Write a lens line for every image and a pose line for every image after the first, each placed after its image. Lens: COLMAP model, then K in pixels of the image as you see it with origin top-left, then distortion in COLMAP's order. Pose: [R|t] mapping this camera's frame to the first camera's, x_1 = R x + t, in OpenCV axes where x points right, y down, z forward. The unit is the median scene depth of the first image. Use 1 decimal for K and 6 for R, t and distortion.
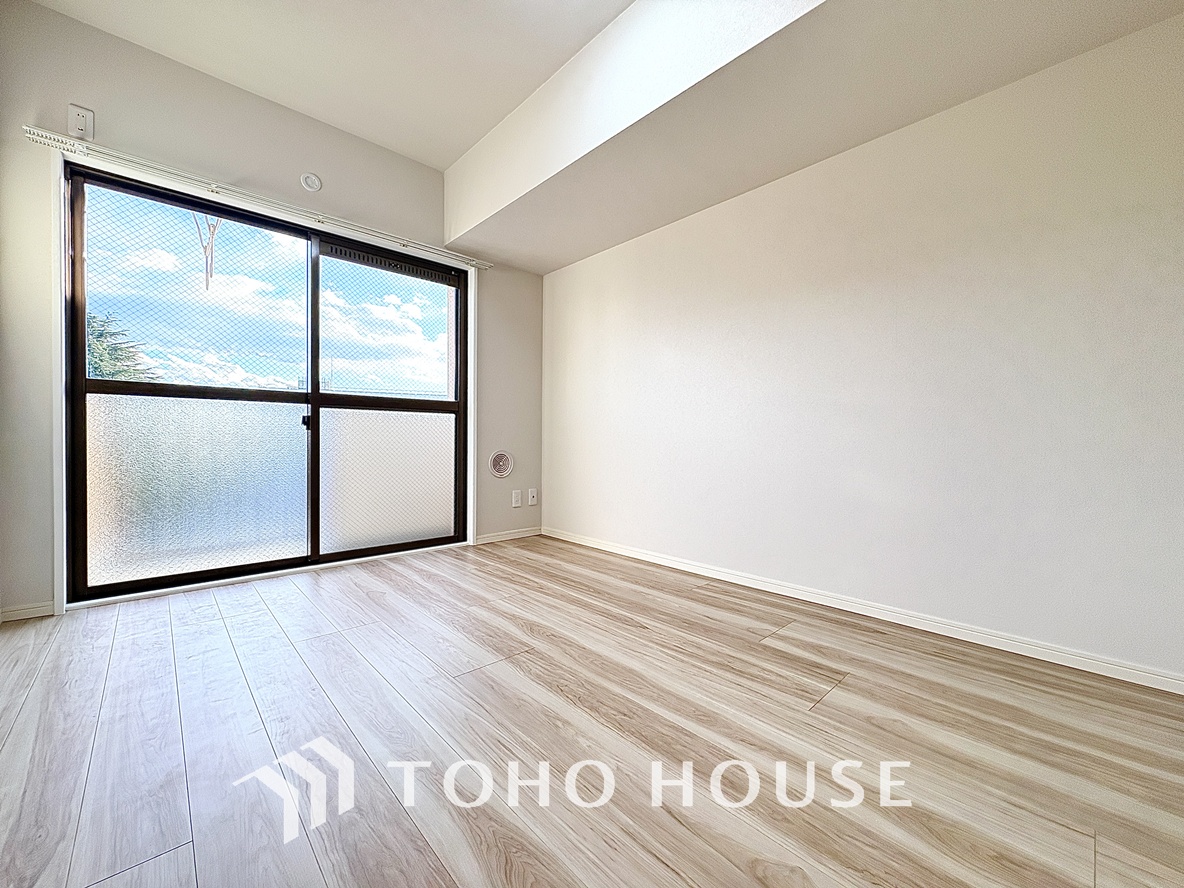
lens RADIAL K [[473.4, 0, 586.4], [0, 473.4, 445.4], [0, 0, 1]] dist [0.001383, 0.000161]
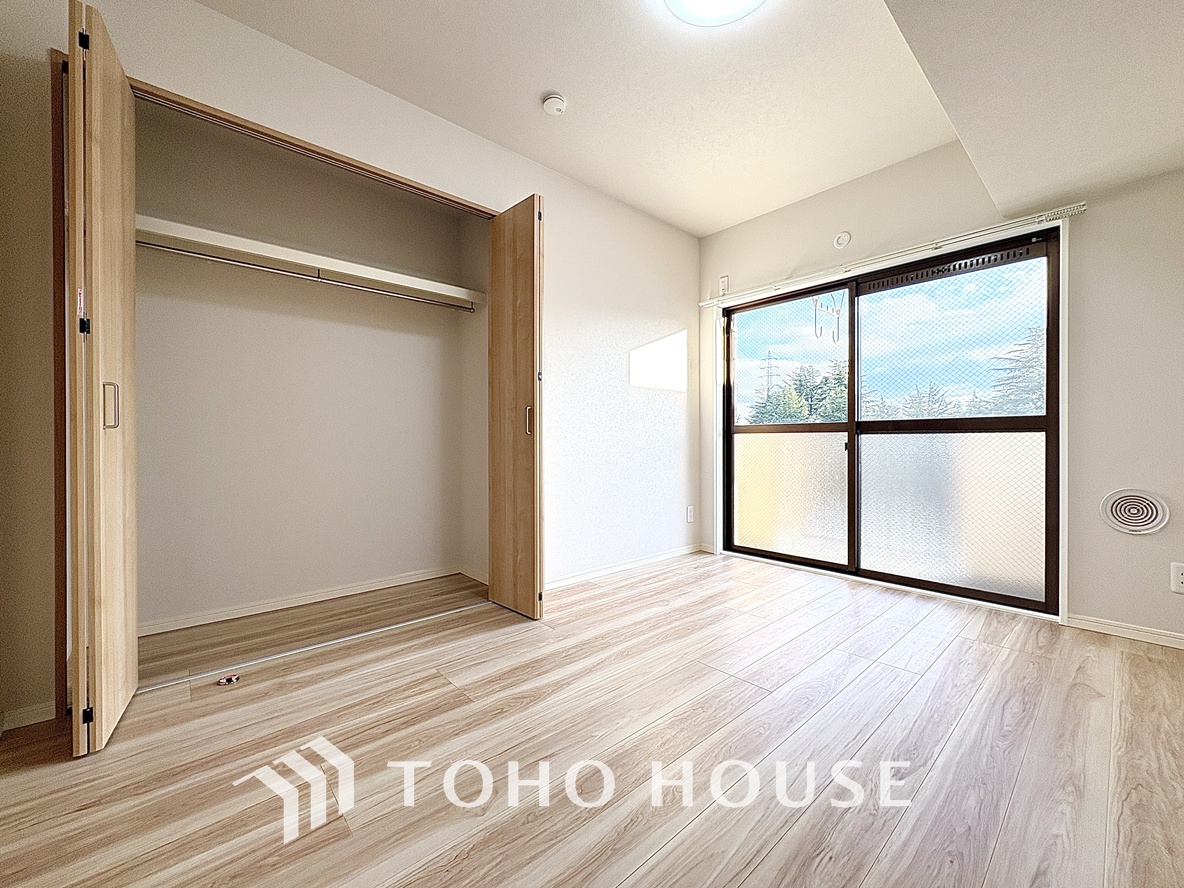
lens RADIAL K [[473.4, 0, 600.2], [0, 473.4, 444.2], [0, 0, 1]] dist [0.001383, 0.000161]
pose [[-0.010542, -0.001255, -0.999944, 0.693925], [-0.010151, 0.999948, -0.001148, -0.063335], [0.999893, 0.010139, -0.010554, 0.516705]]
